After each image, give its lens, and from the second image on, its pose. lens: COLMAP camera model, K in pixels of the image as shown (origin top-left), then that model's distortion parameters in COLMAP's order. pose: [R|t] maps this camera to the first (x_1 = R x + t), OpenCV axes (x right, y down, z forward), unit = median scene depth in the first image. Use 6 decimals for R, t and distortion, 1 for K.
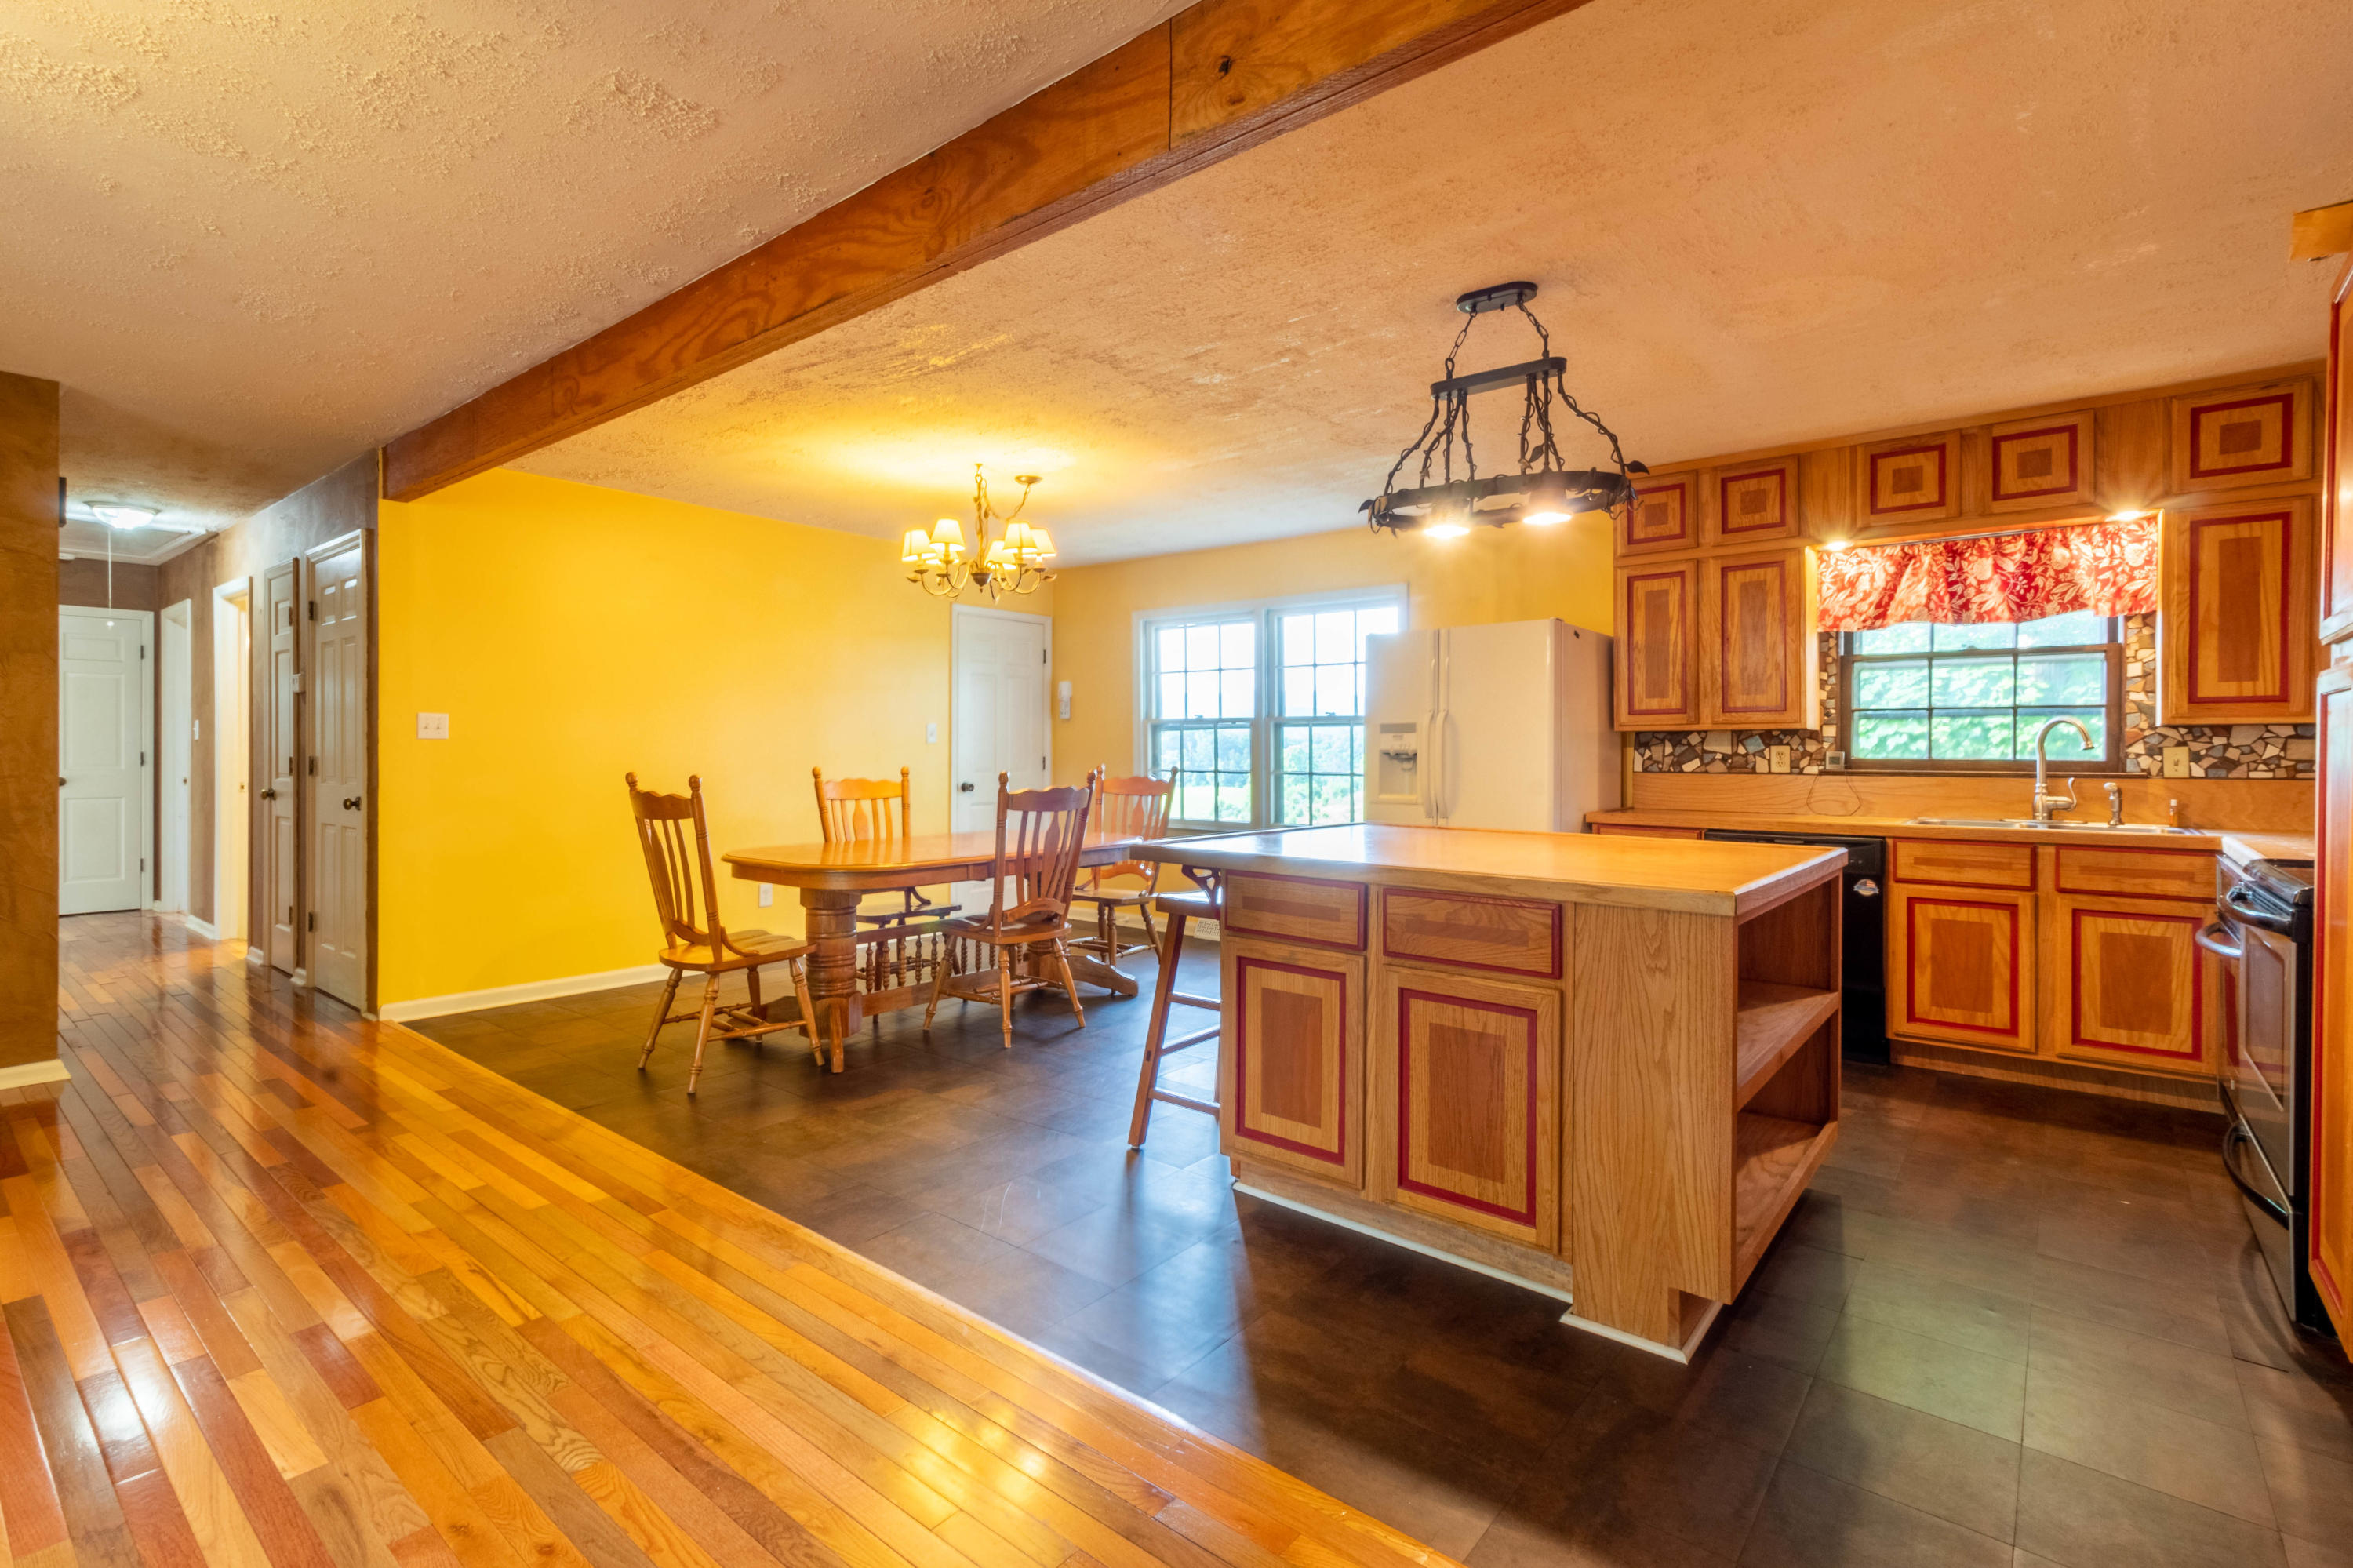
lens RADIAL K [[1092.0, 0, 1162.9], [0, 1092.0, 753.7], [0, 0, 1]] dist [0.004497, -0.000120]
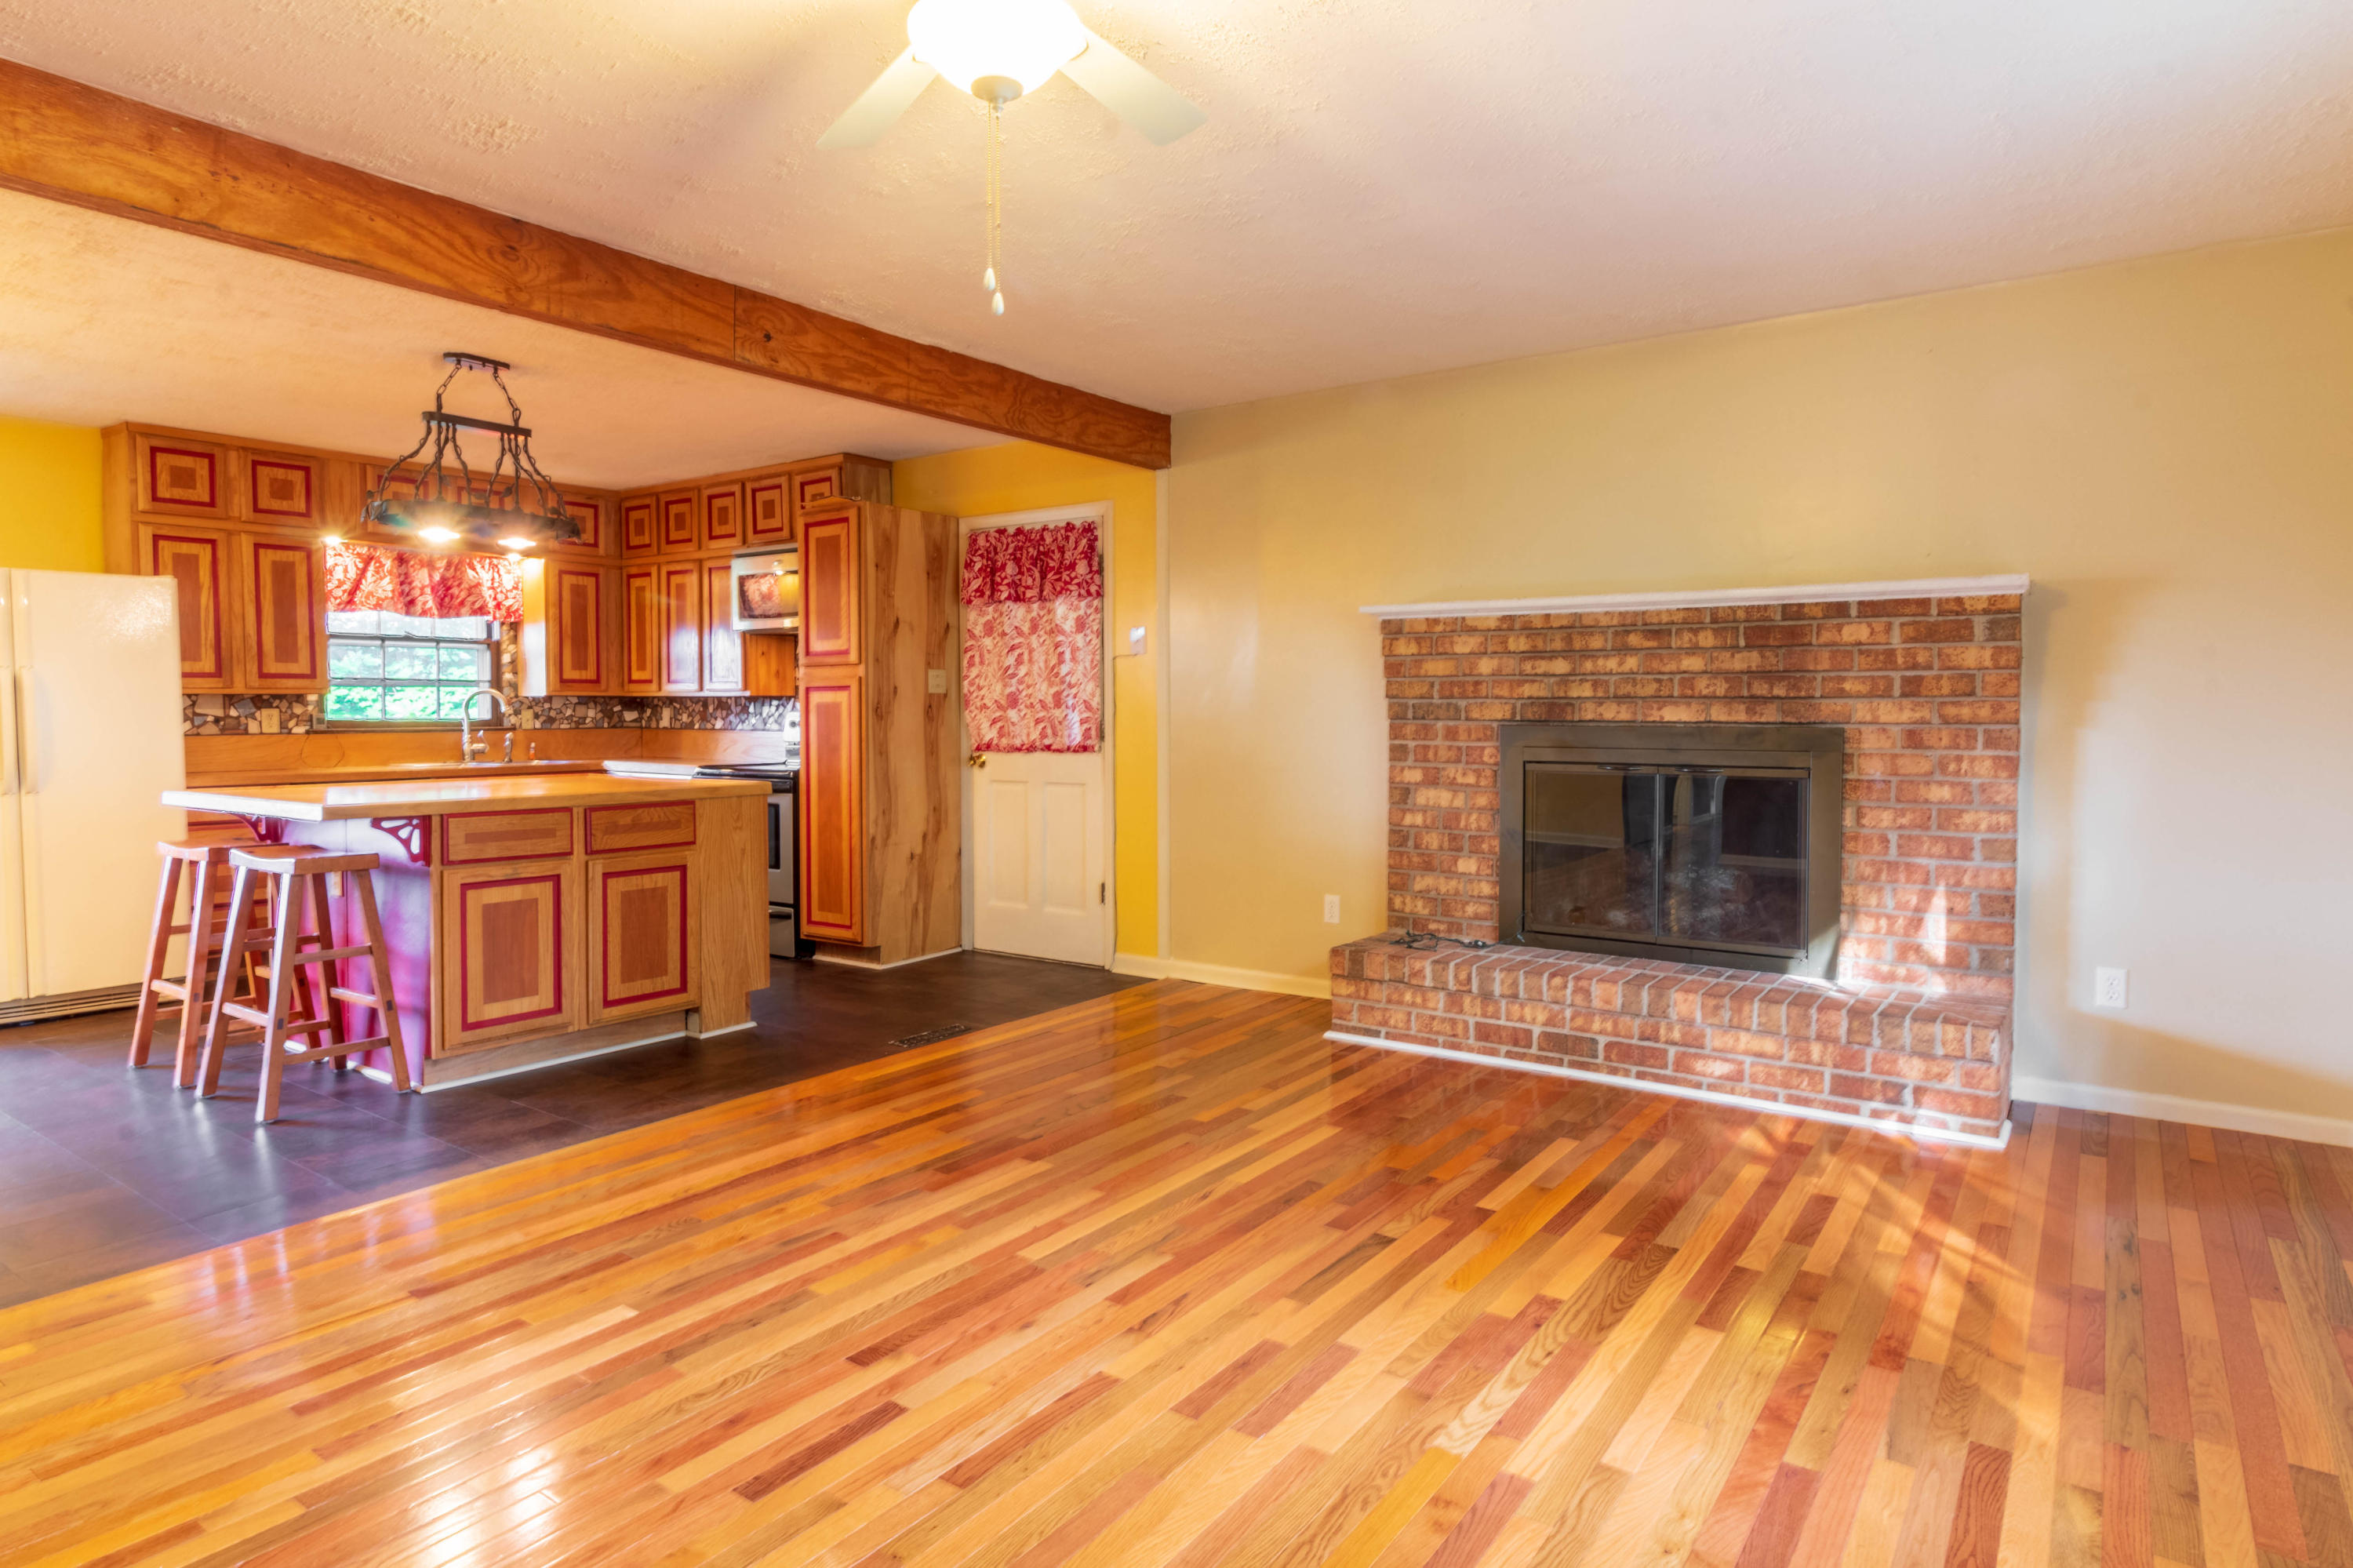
lens RADIAL K [[1306.3, 0, 1175.7], [0, 1306.3, 763.8], [0, 0, 1]] dist [0.003735, -0.001249]
pose [[-0.074290, -0.042394, 0.996335, -0.979931], [0.006194, 0.999057, 0.042972, -0.003271], [-0.997217, 0.009364, -0.073957, 0.218590]]
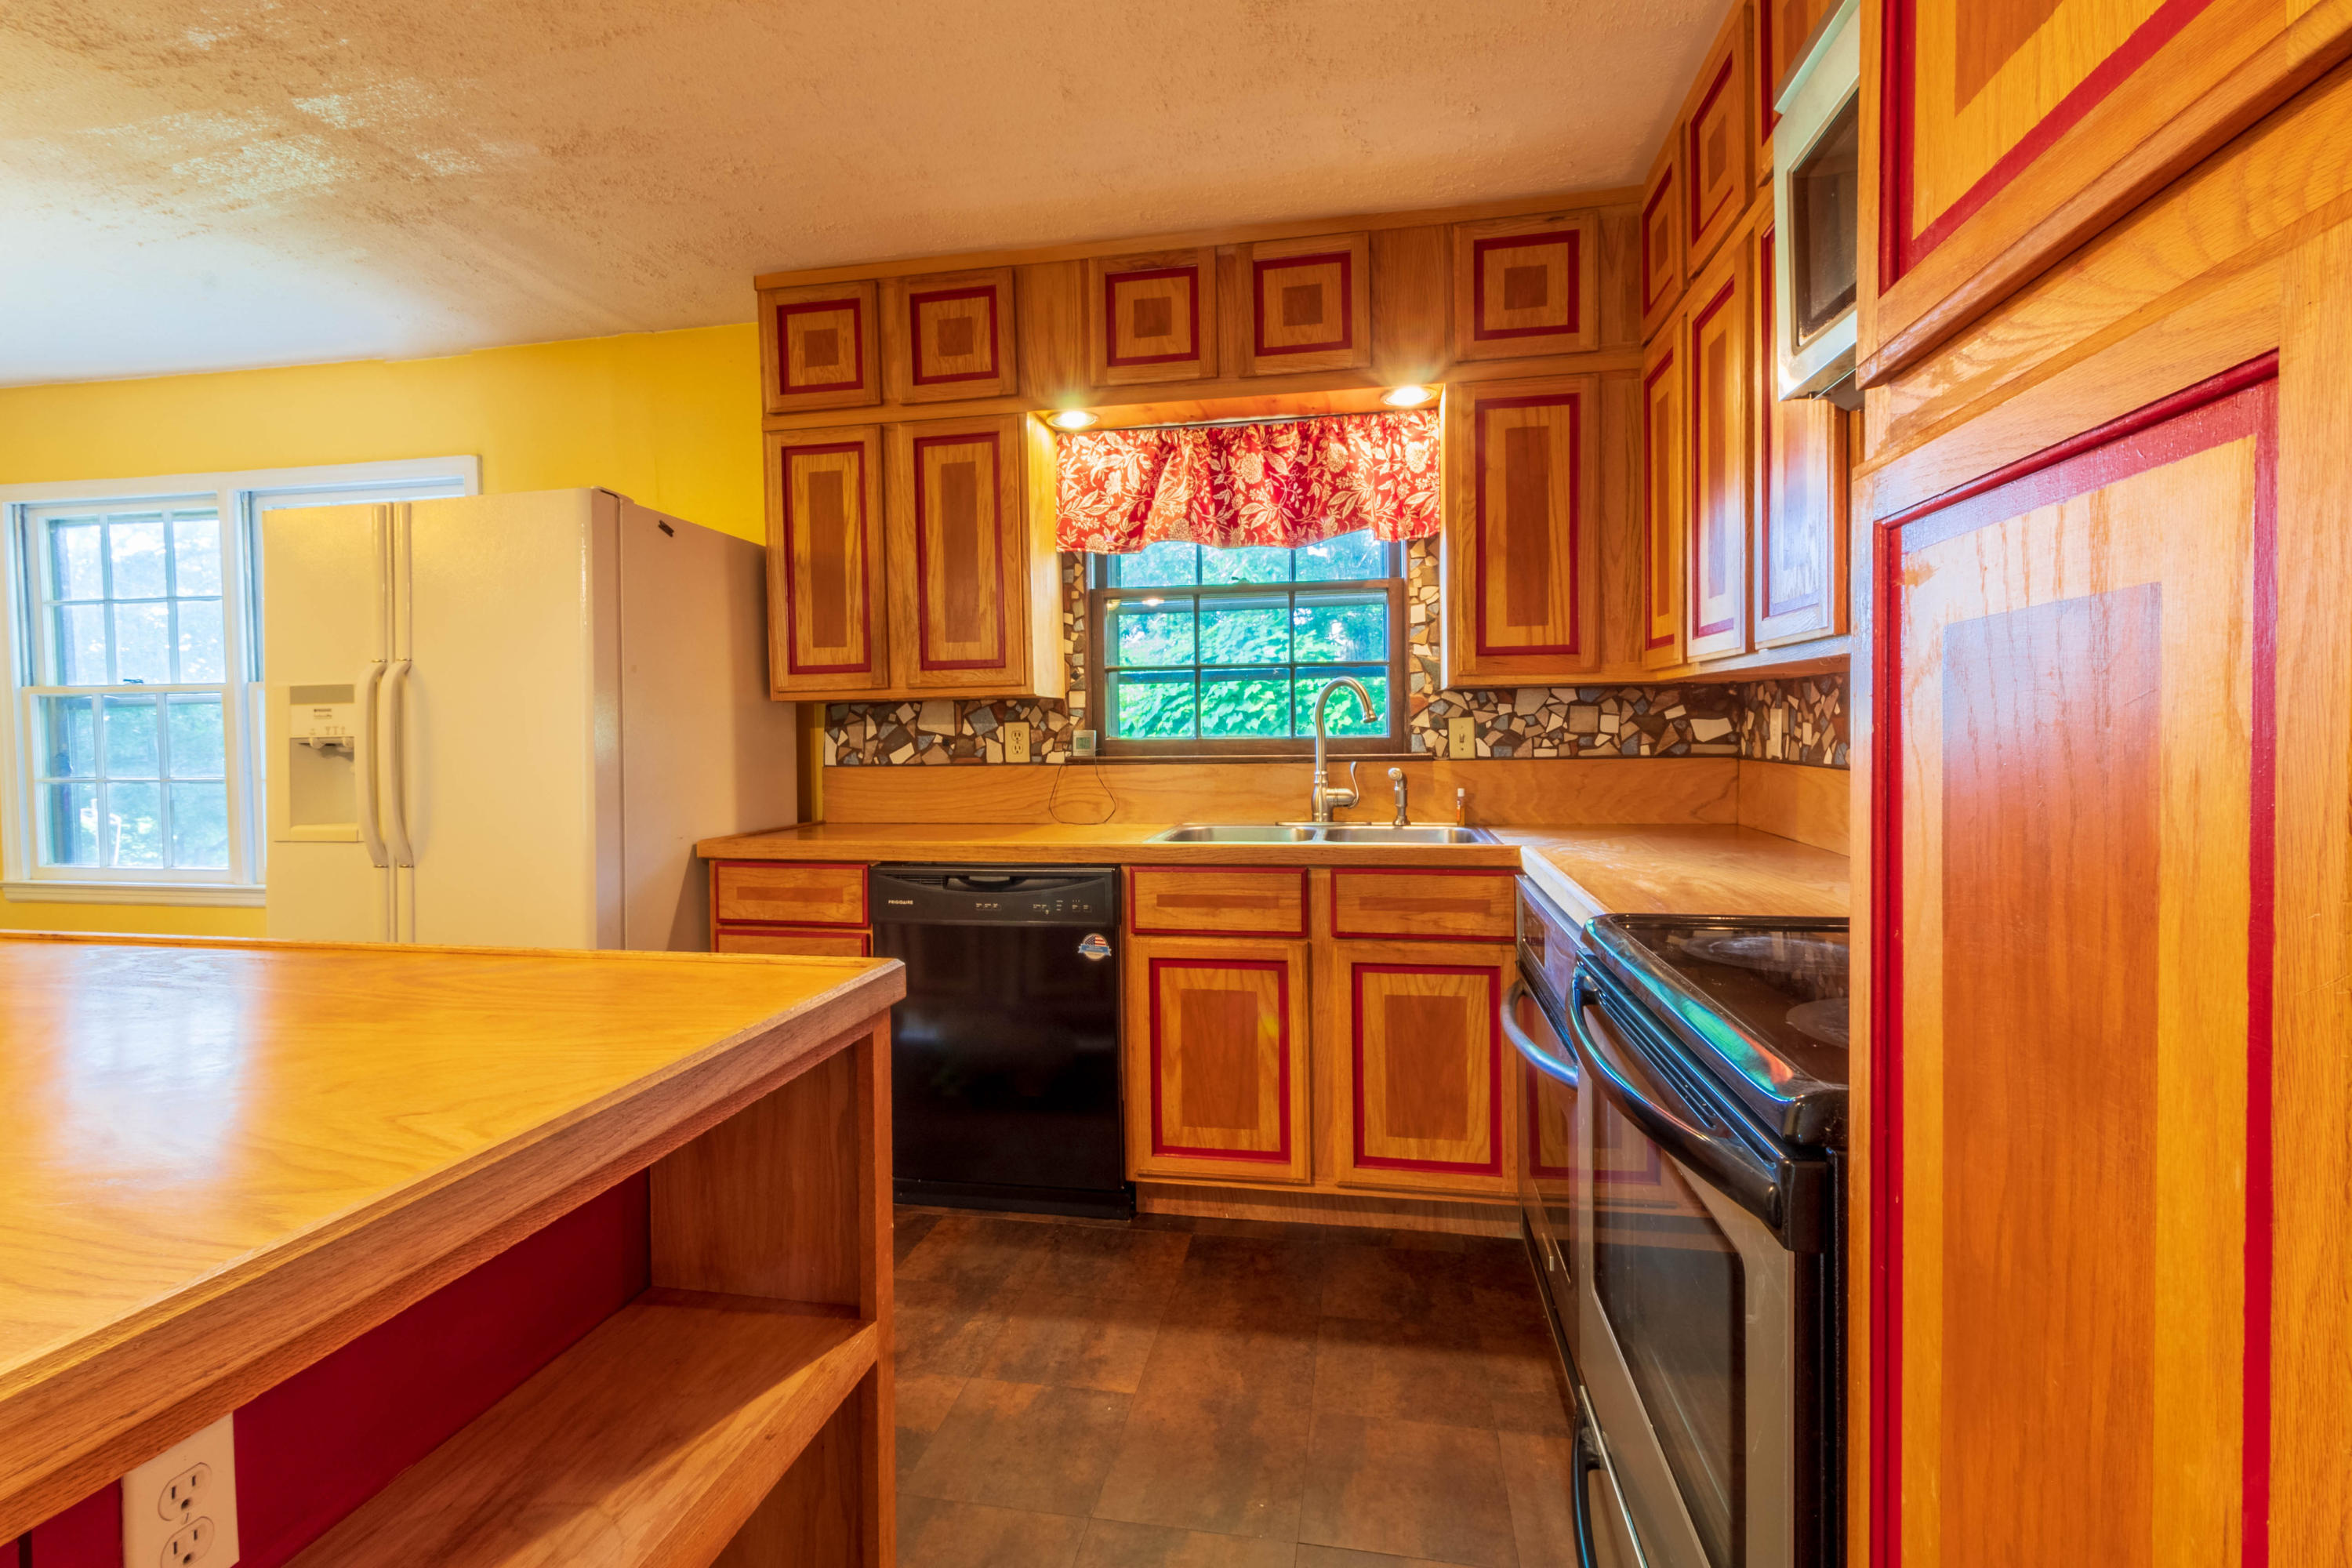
lens RADIAL K [[1091.5, 0, 1171.6], [0, 1091.5, 748.9], [0, 0, 1]] dist [0.004497, -0.000120]
pose [[0.874514, -0.019789, 0.484596, 0.382534], [0.015951, 0.999800, 0.012043, 0.002866], [-0.484737, -0.002802, 0.874655, 0.436013]]
